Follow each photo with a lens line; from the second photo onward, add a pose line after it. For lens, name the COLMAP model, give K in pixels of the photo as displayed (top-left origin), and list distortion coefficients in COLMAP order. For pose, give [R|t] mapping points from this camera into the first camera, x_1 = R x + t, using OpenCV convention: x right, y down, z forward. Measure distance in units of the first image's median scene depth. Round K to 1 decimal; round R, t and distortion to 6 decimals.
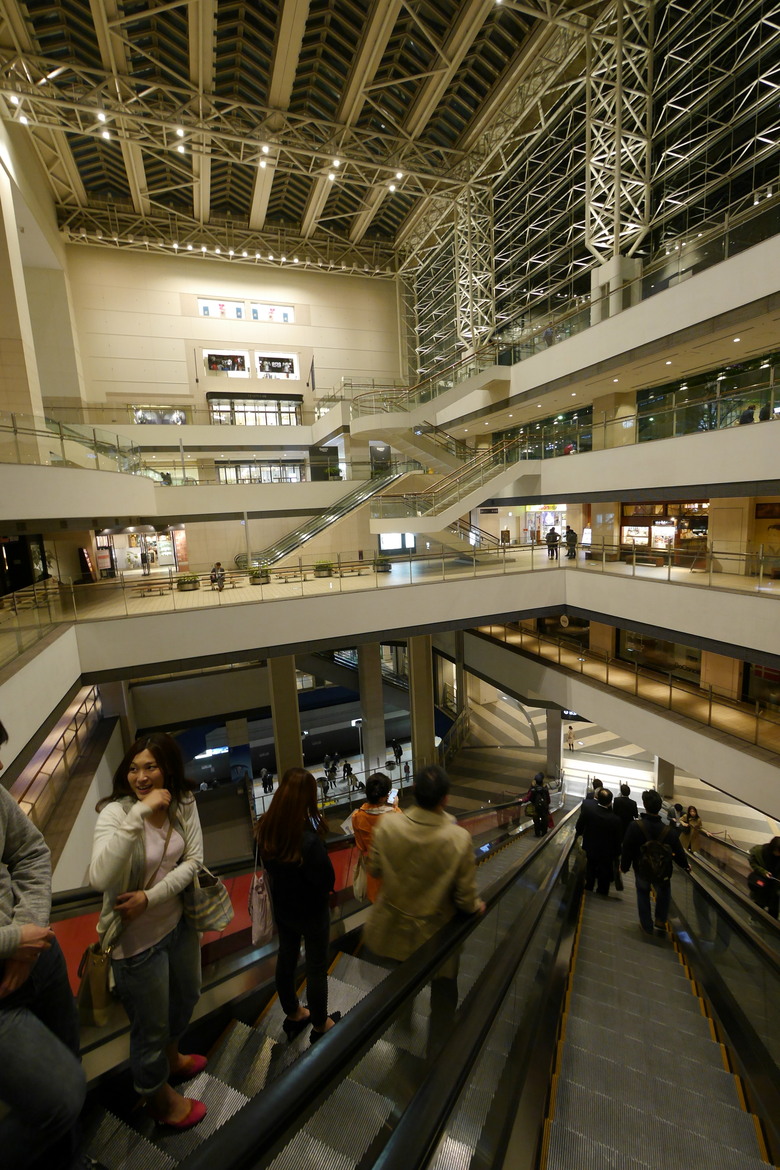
lens RADIAL K [[485.0, 0, 381.4], [0, 485.0, 589.7], [0, 0, 1]] dist [-0.000209, -0.000131]
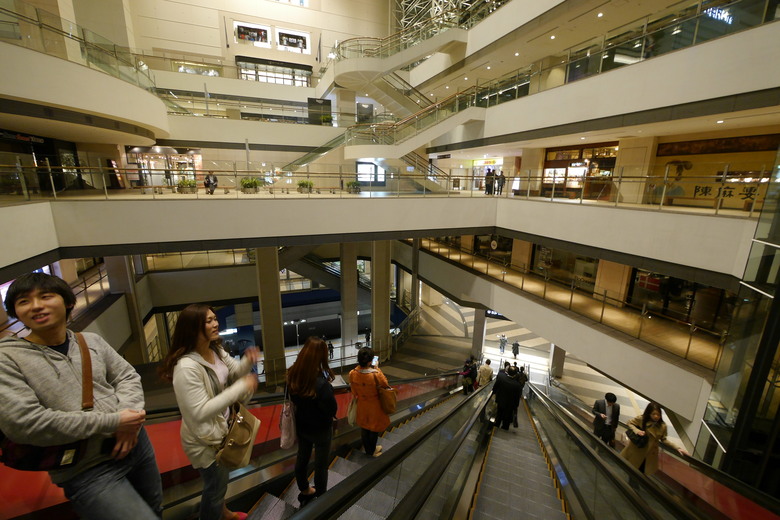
lens RADIAL K [[323.4, 0, 390.0], [0, 323.4, 260.0], [0, 0, 1]] dist [-0.000209, -0.000131]
pose [[0.997300, 0.058266, 0.044707, 0.061137], [-0.061611, 0.995086, 0.077510, 0.057628], [-0.039971, -0.080055, 0.995989, 0.137868]]
